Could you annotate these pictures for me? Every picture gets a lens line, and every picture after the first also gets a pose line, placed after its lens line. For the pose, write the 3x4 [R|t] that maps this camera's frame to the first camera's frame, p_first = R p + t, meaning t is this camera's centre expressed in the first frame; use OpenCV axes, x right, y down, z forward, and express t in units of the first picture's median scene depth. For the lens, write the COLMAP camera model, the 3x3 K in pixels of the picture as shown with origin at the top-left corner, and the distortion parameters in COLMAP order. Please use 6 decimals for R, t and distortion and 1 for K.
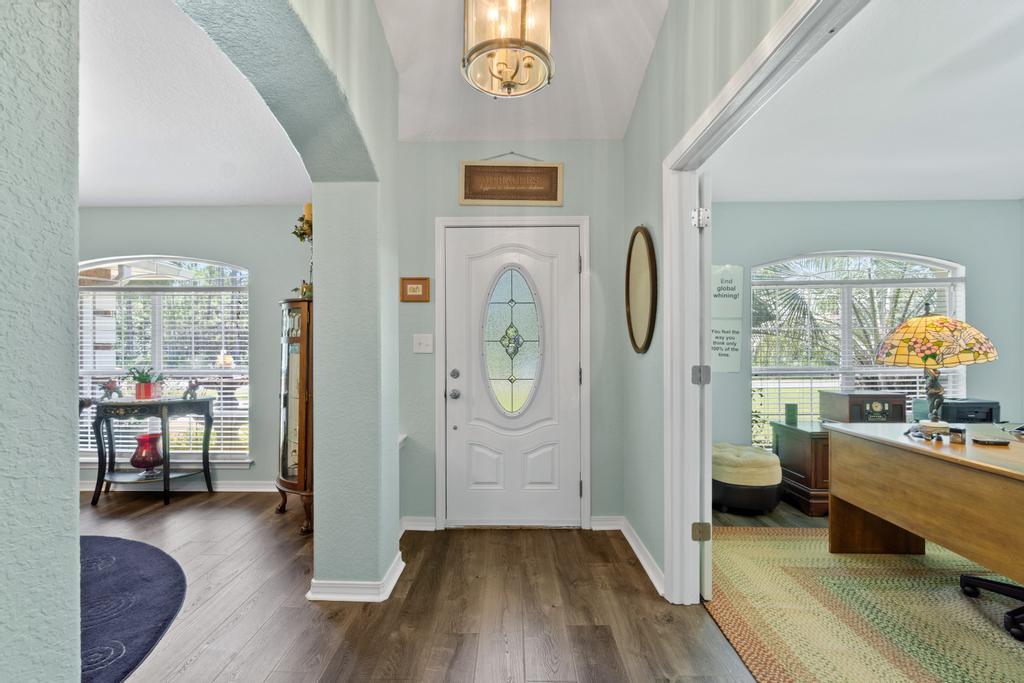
lens RADIAL K [[443.3, 0, 509.3], [0, 443.3, 348.5], [0, 0, 1]] dist [-0.003943, 0.001596]
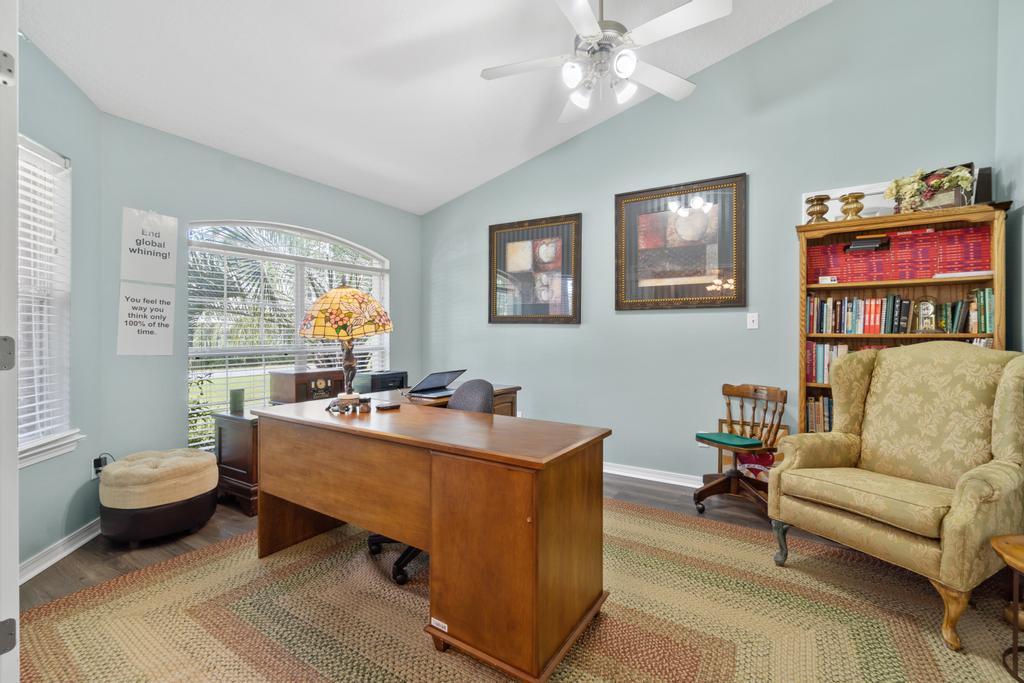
lens RADIAL K [[443.3, 0, 508.4], [0, 443.3, 335.8], [0, 0, 1]] dist [-0.003943, 0.001596]
pose [[0.517336, 0.004124, 0.855772, 0.275223], [-0.004631, 0.999987, -0.002019, 0.032519], [-0.855770, -0.002919, 0.517349, 0.162986]]
